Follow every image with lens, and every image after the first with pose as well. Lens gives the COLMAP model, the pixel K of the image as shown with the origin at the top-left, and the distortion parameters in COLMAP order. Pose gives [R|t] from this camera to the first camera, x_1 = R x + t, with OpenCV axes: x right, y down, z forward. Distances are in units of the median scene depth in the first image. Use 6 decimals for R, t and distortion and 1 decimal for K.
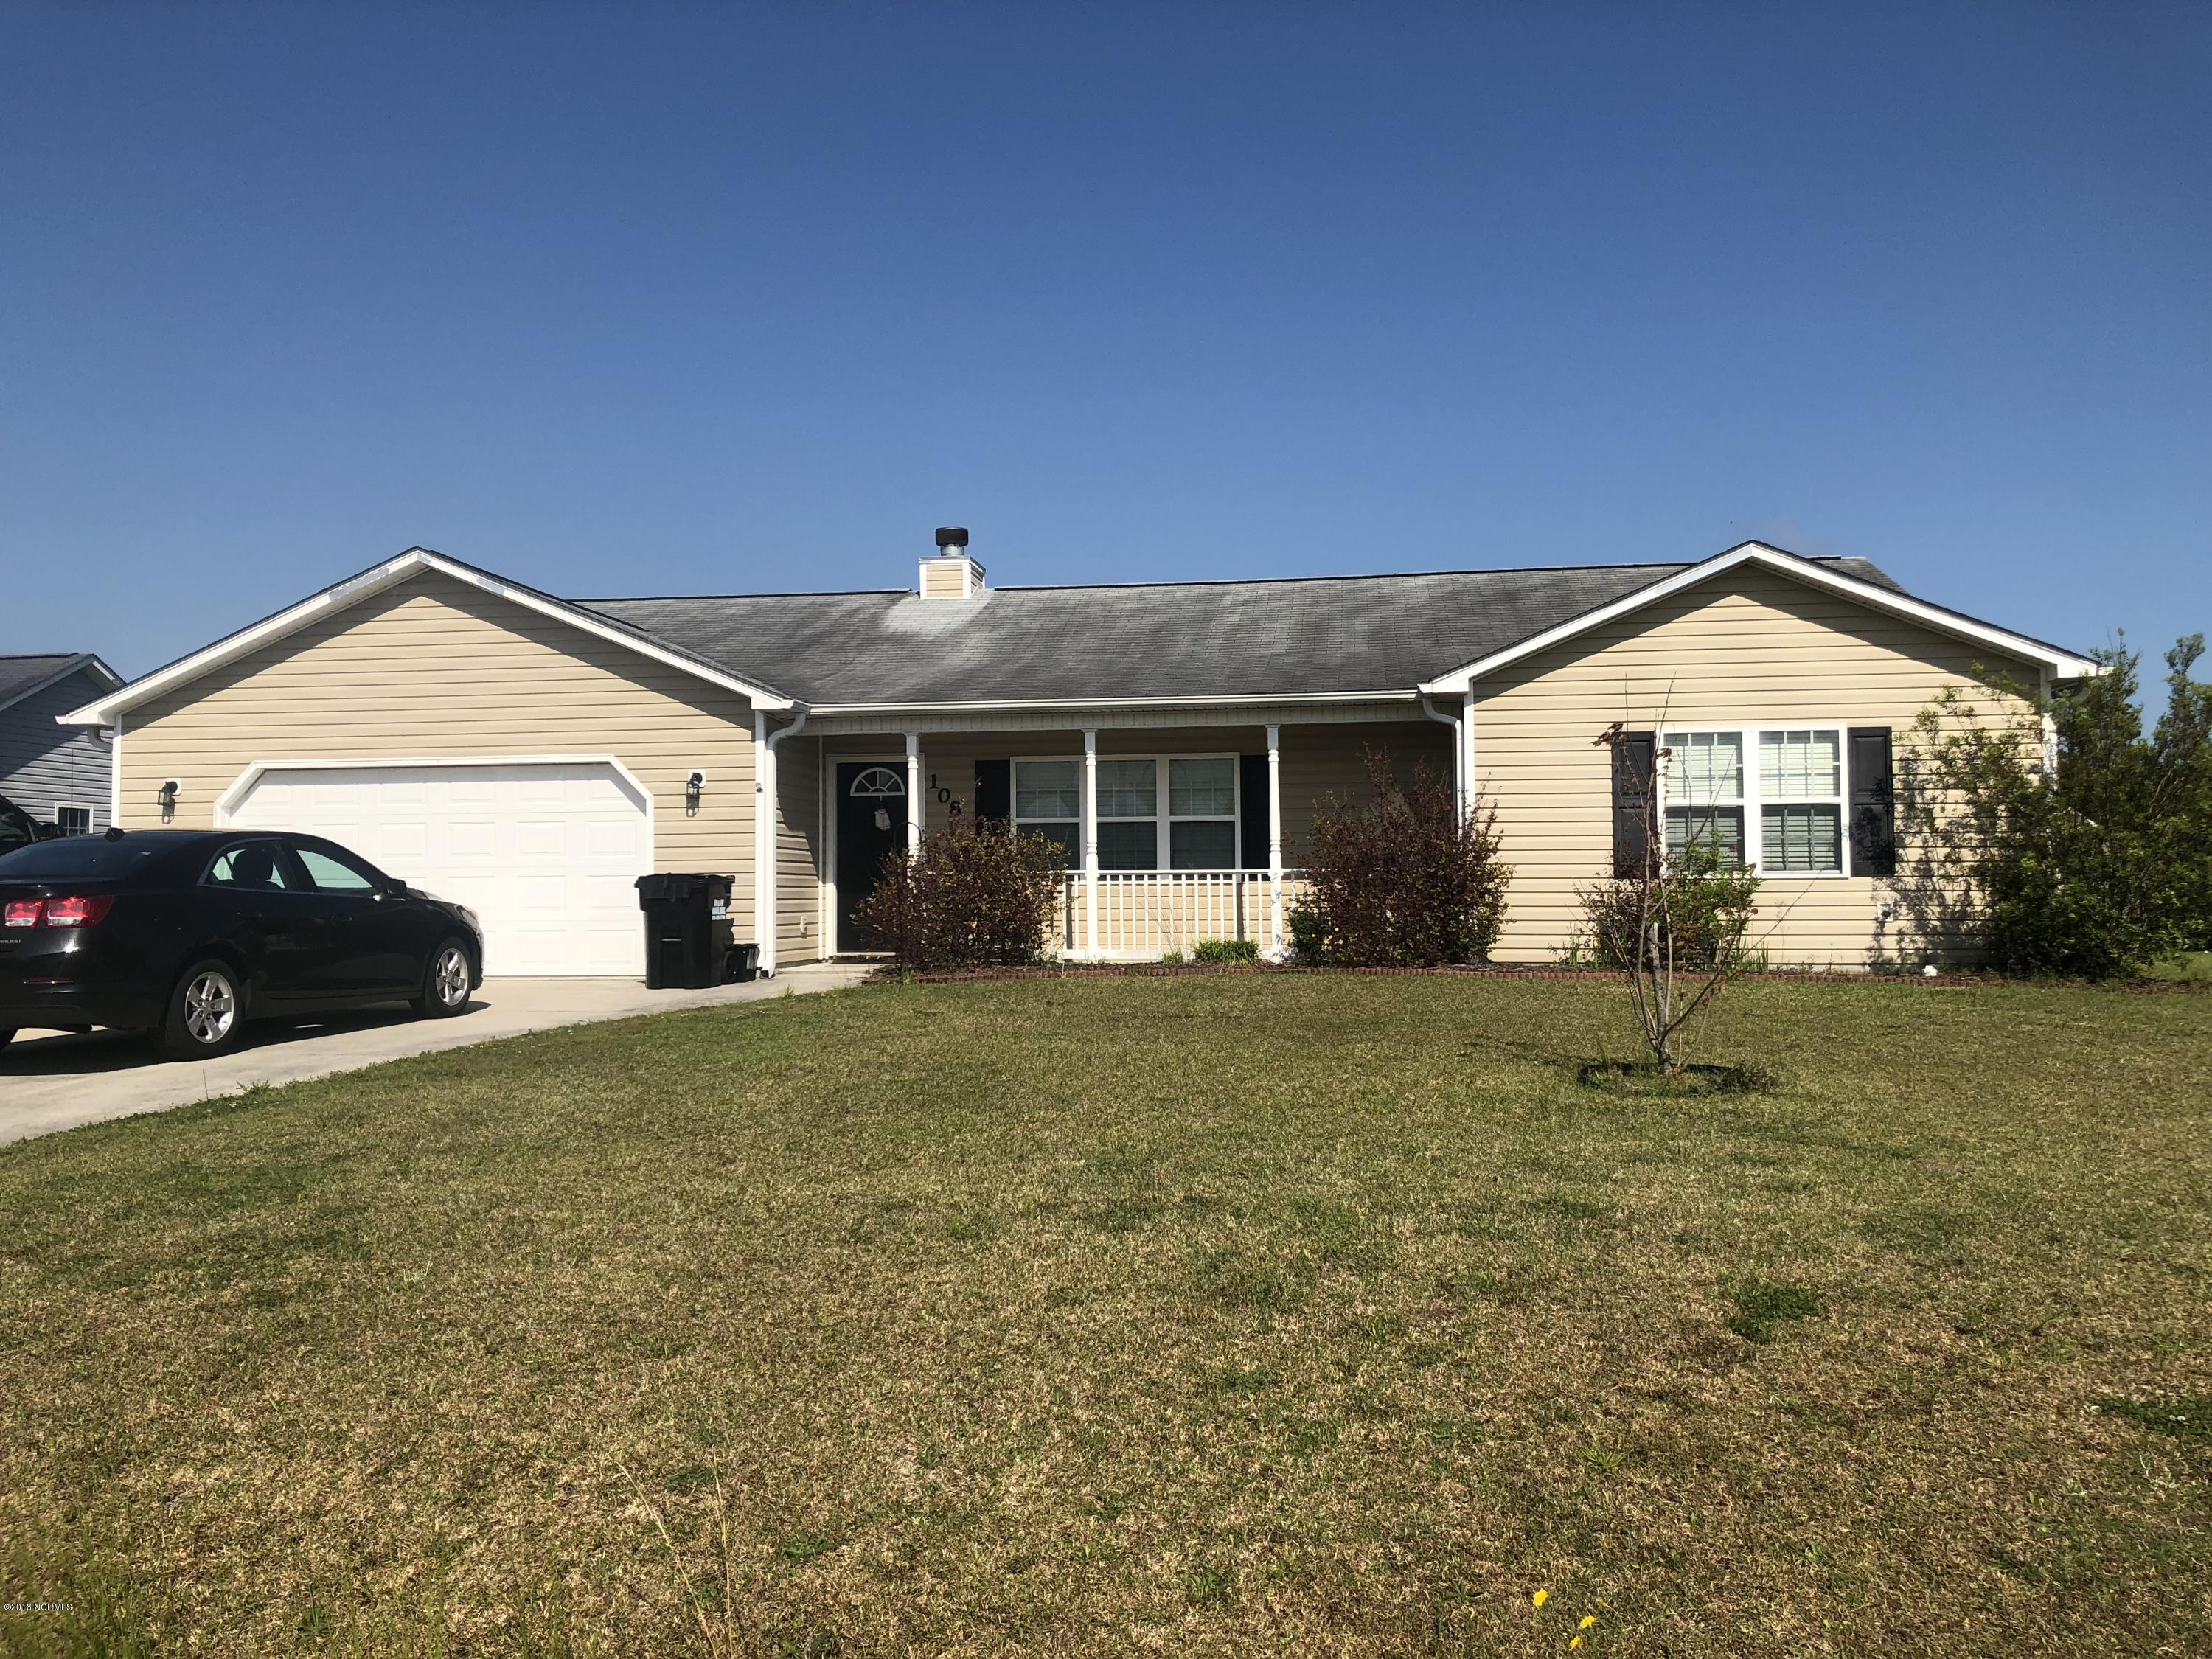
lens RADIAL K [[1864.1, 0, 1106.0], [0, 1864.1, 829.5], [0, 0, 1]] dist [-0.006040, -0.010791]
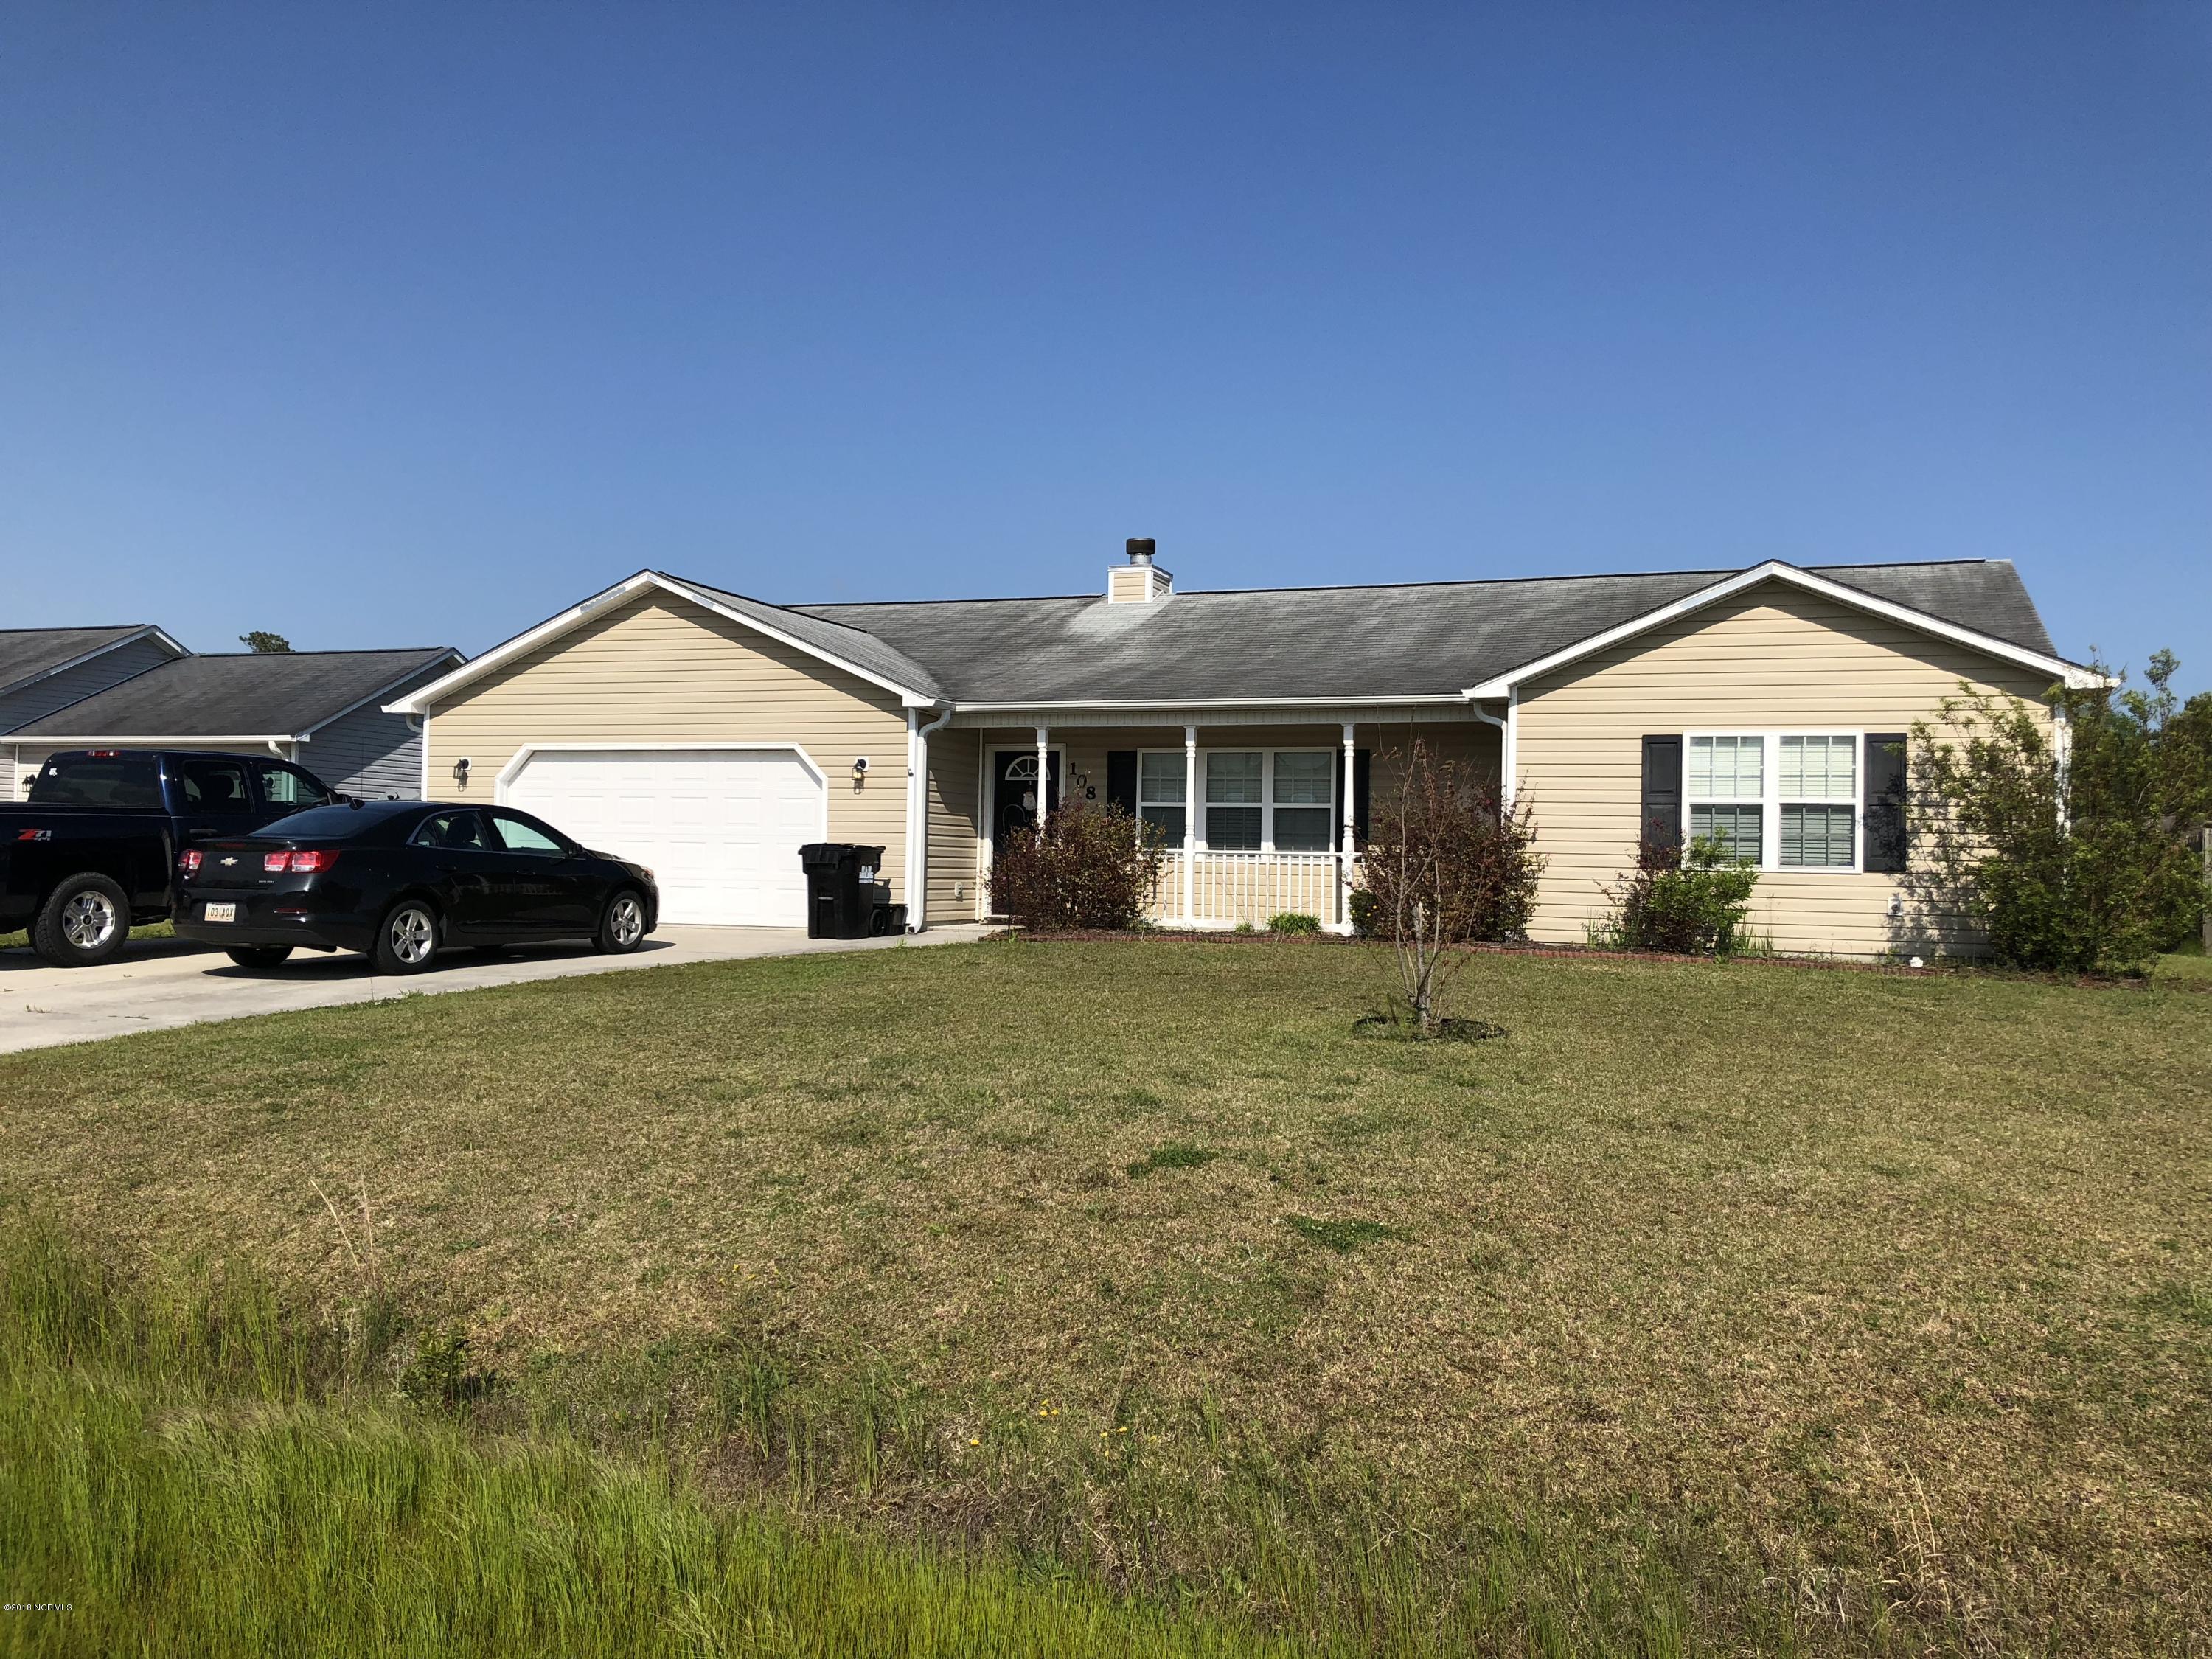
lens RADIAL K [[1864.1, 0, 1106.0], [0, 1864.1, 829.5], [0, 0, 1]] dist [-0.006040, -0.010791]
pose [[0.977589, 0.021979, -0.209373, 0.192534], [-0.019165, 0.999697, 0.015462, -0.007318], [0.209650, -0.011103, 0.977714, -0.134058]]
